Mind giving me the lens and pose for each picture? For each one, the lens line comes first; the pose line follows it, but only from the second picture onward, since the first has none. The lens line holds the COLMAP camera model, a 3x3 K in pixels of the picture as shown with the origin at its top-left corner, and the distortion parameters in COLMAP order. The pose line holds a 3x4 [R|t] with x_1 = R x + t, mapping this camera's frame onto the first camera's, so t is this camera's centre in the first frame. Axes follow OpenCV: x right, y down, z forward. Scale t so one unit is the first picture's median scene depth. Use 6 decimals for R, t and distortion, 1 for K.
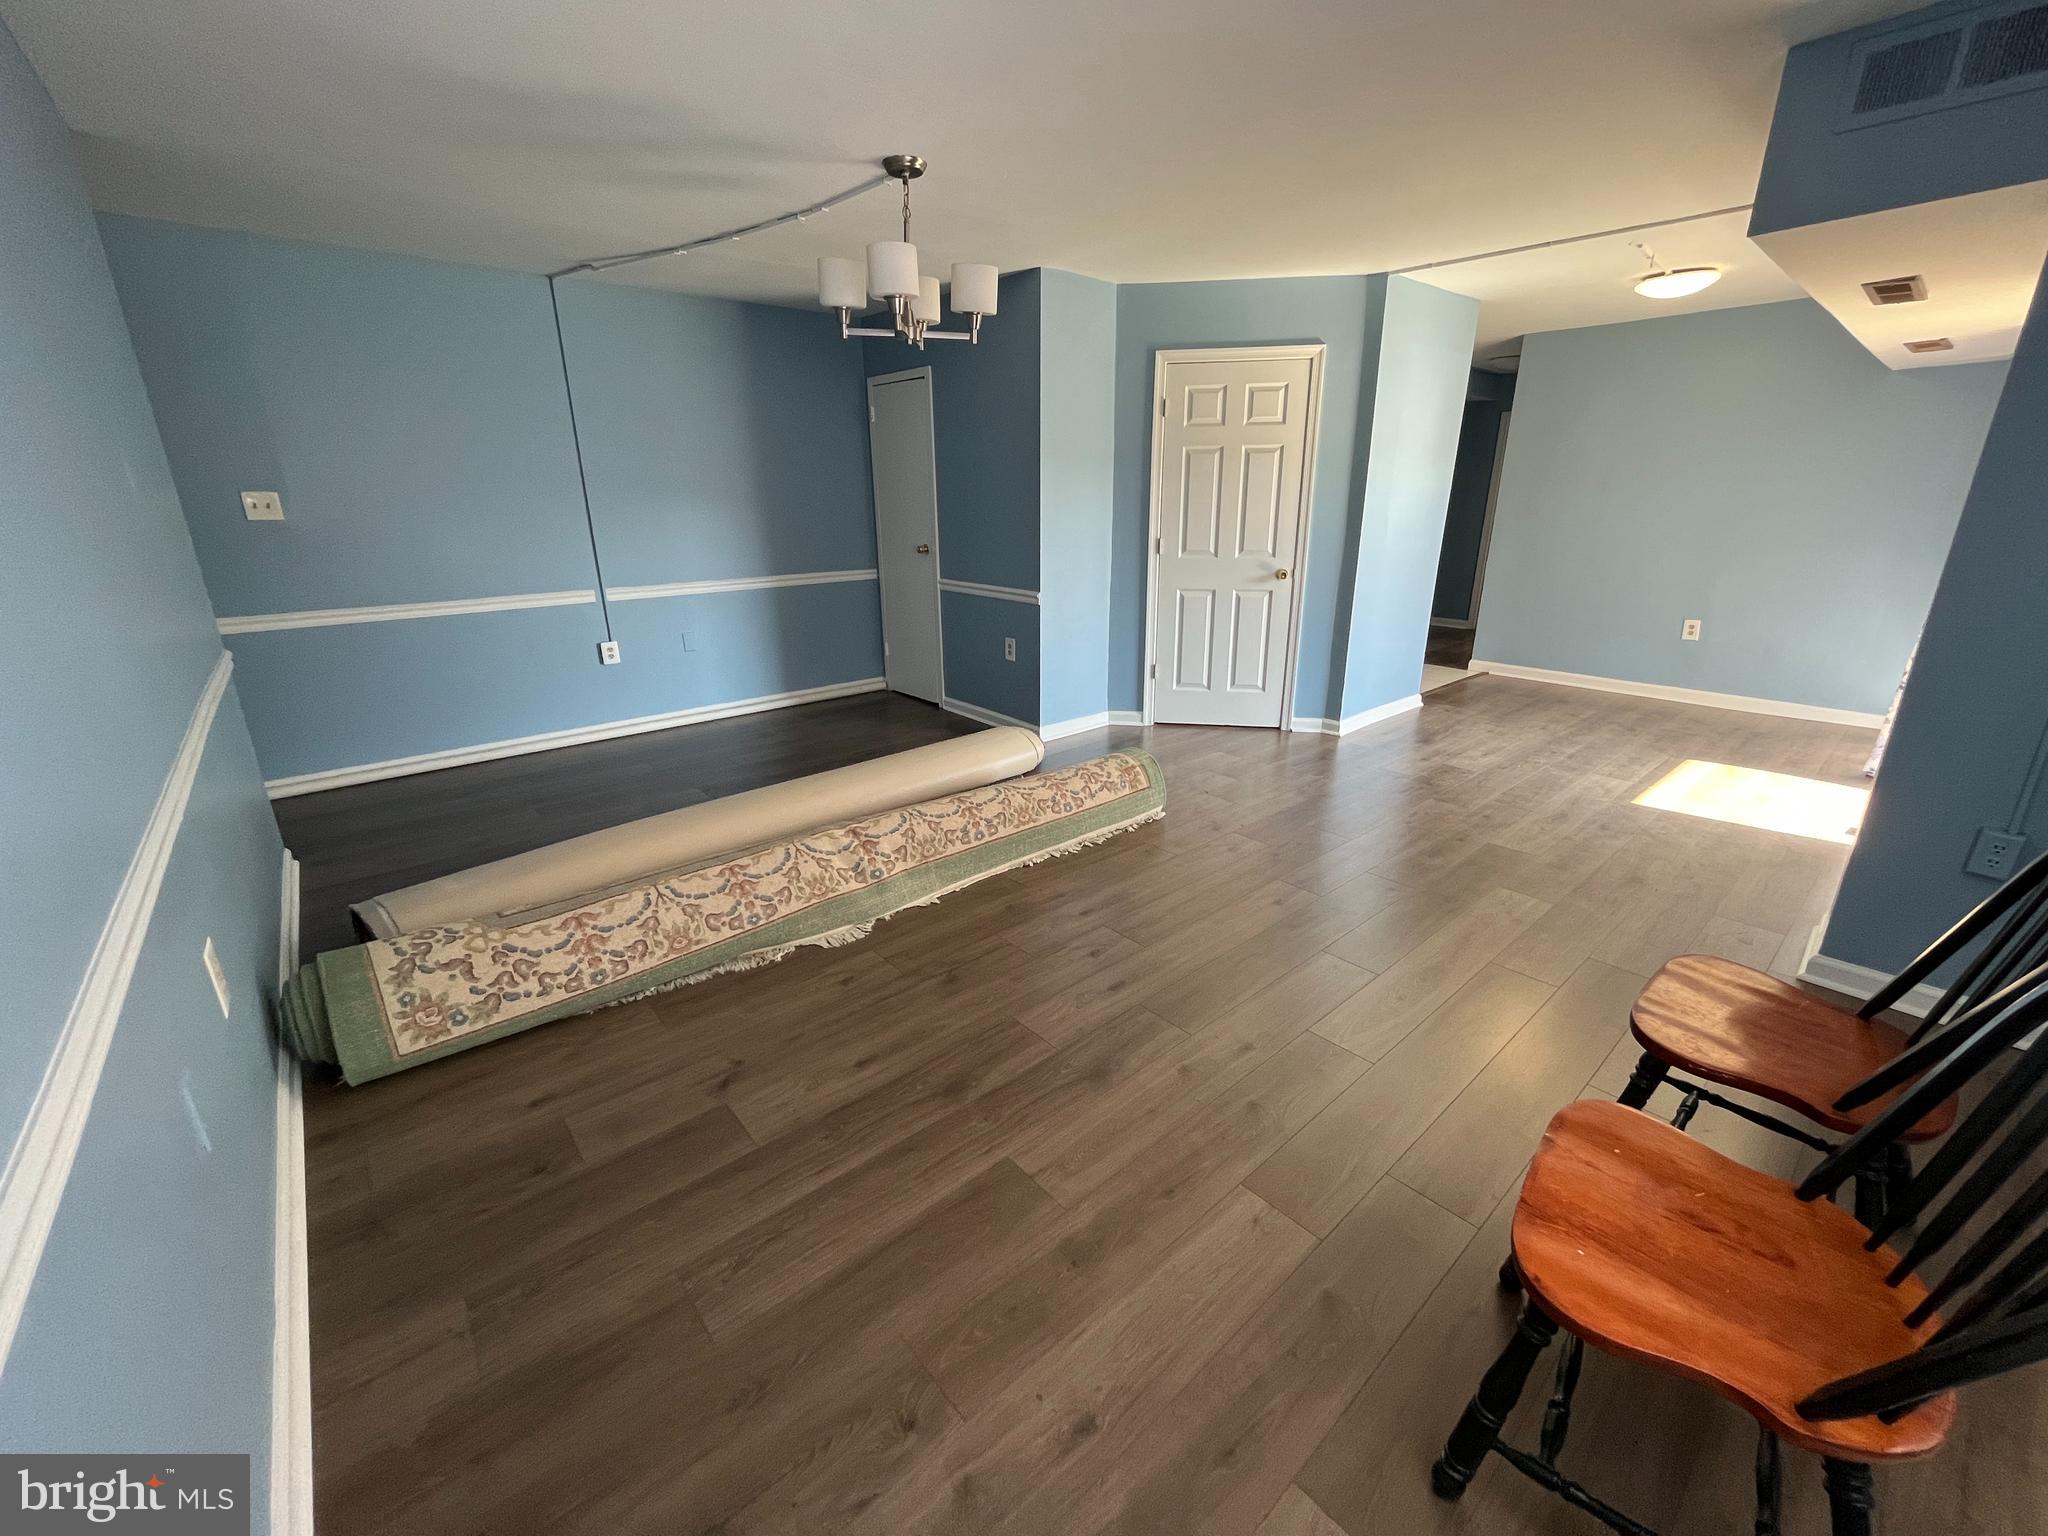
lens RADIAL K [[824.8, 0, 1035.4], [0, 824.8, 761.7], [0, 0, 1]] dist [0.001409, -0.001100]
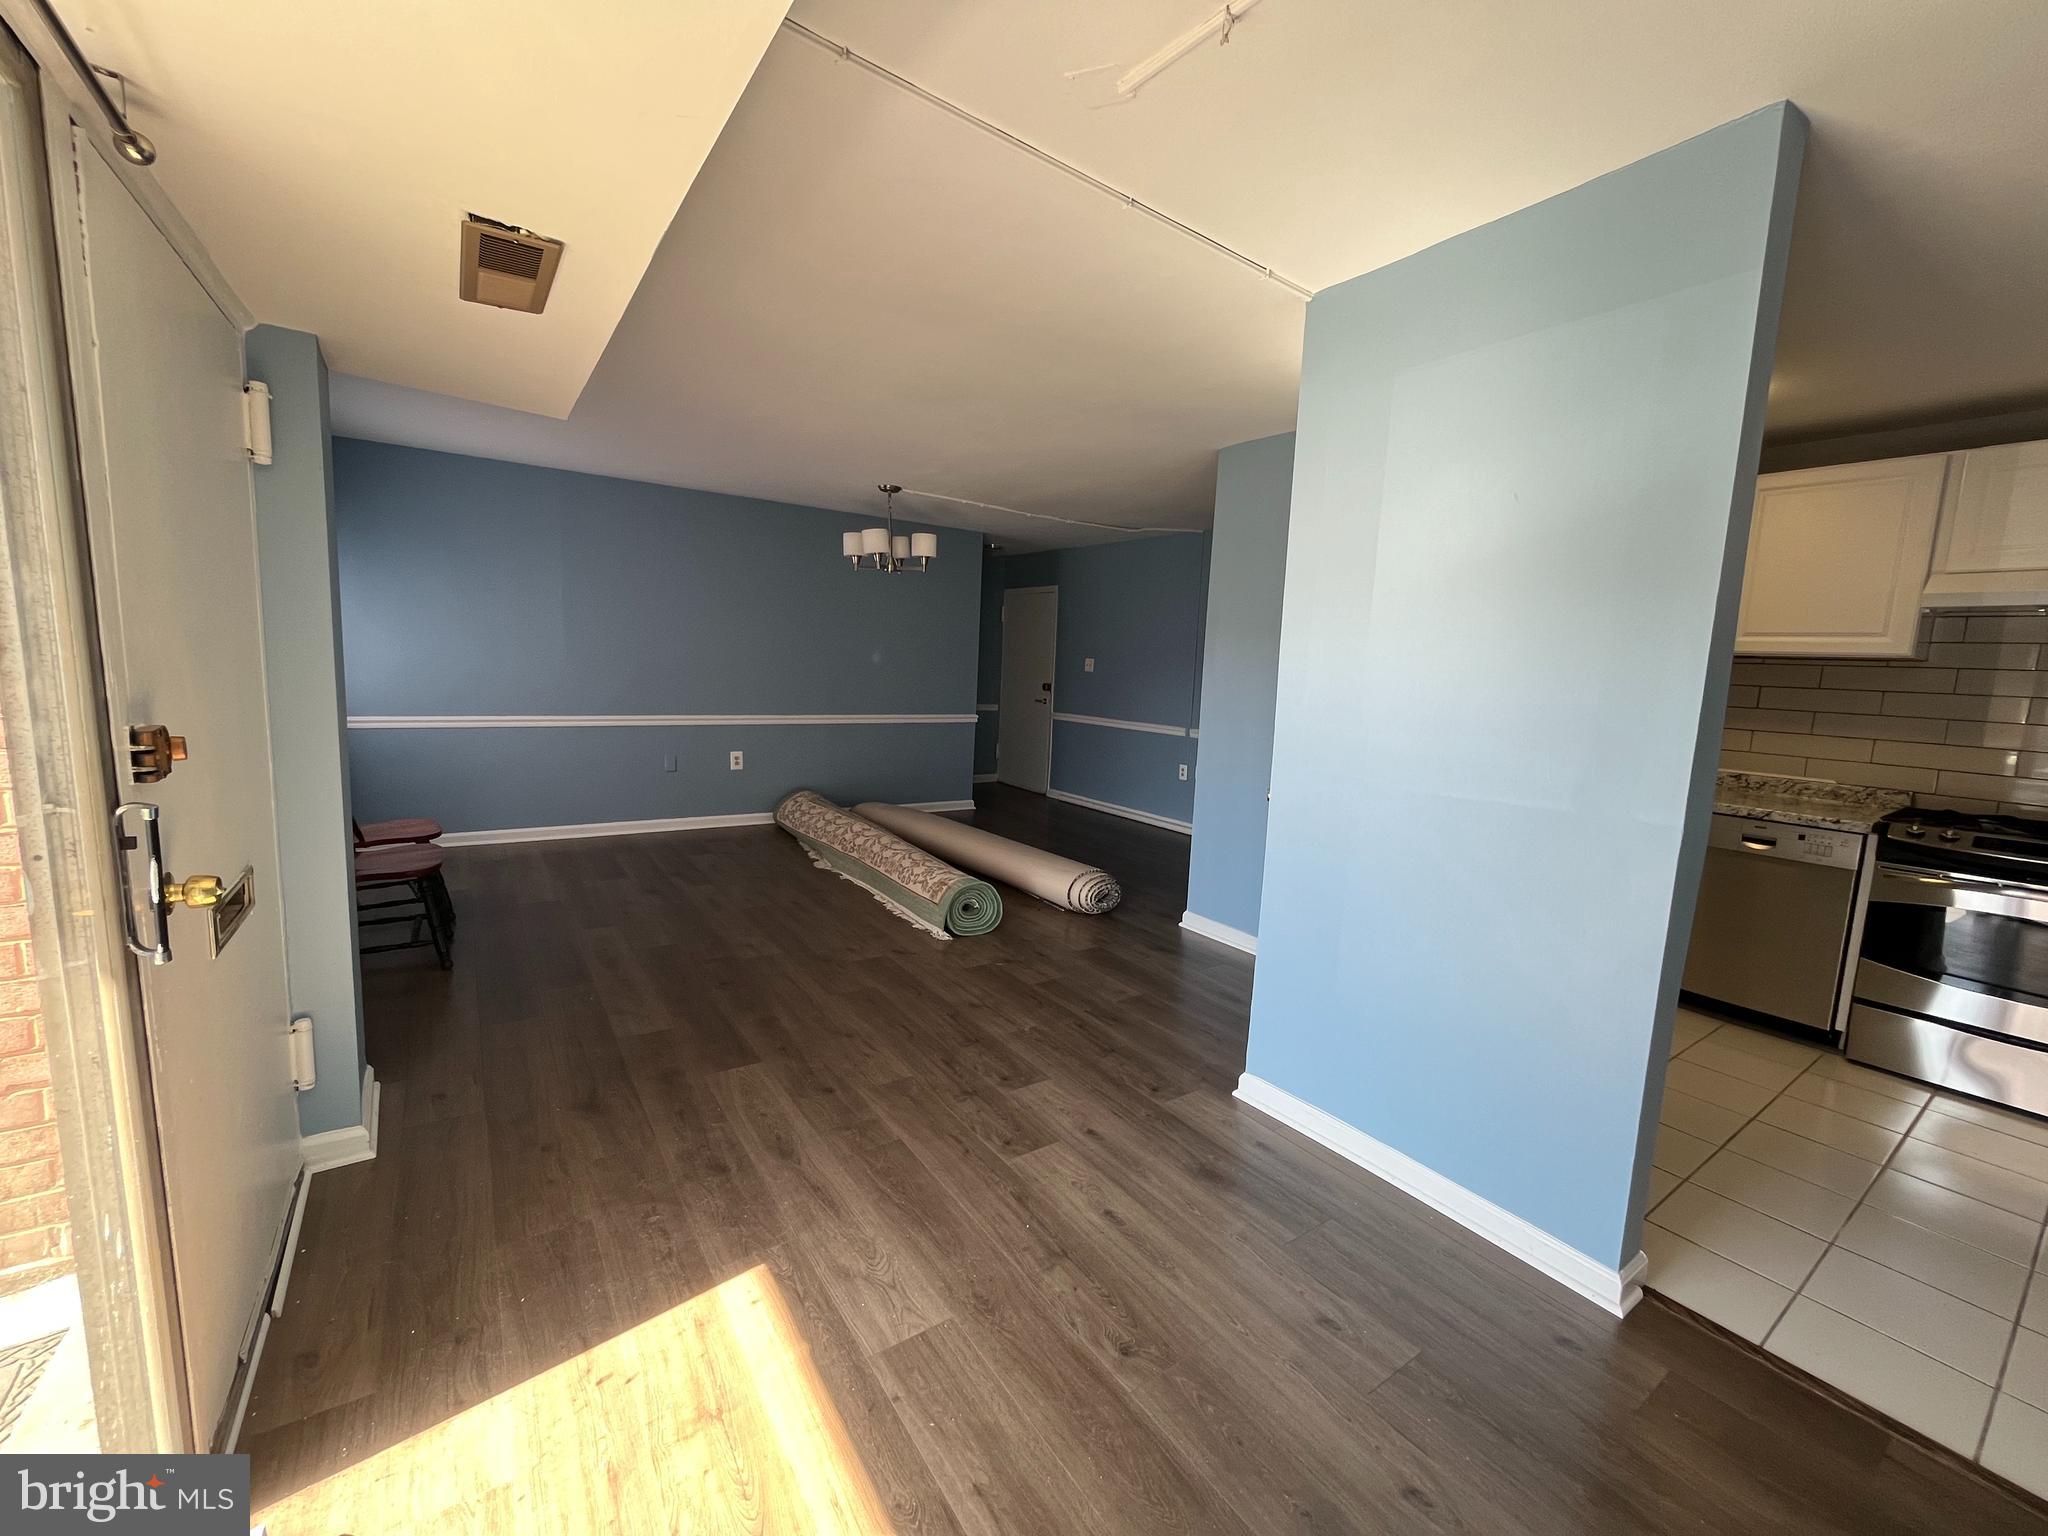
lens RADIAL K [[824.8, 0, 1035.9], [0, 824.8, 760.2], [0, 0, 1]] dist [0.001409, -0.001100]
pose [[-0.108129, 0.116038, -0.987342, 1.087457], [-0.352925, 0.923993, 0.147243, -0.326849], [0.929383, 0.364379, -0.058958, 1.010803]]
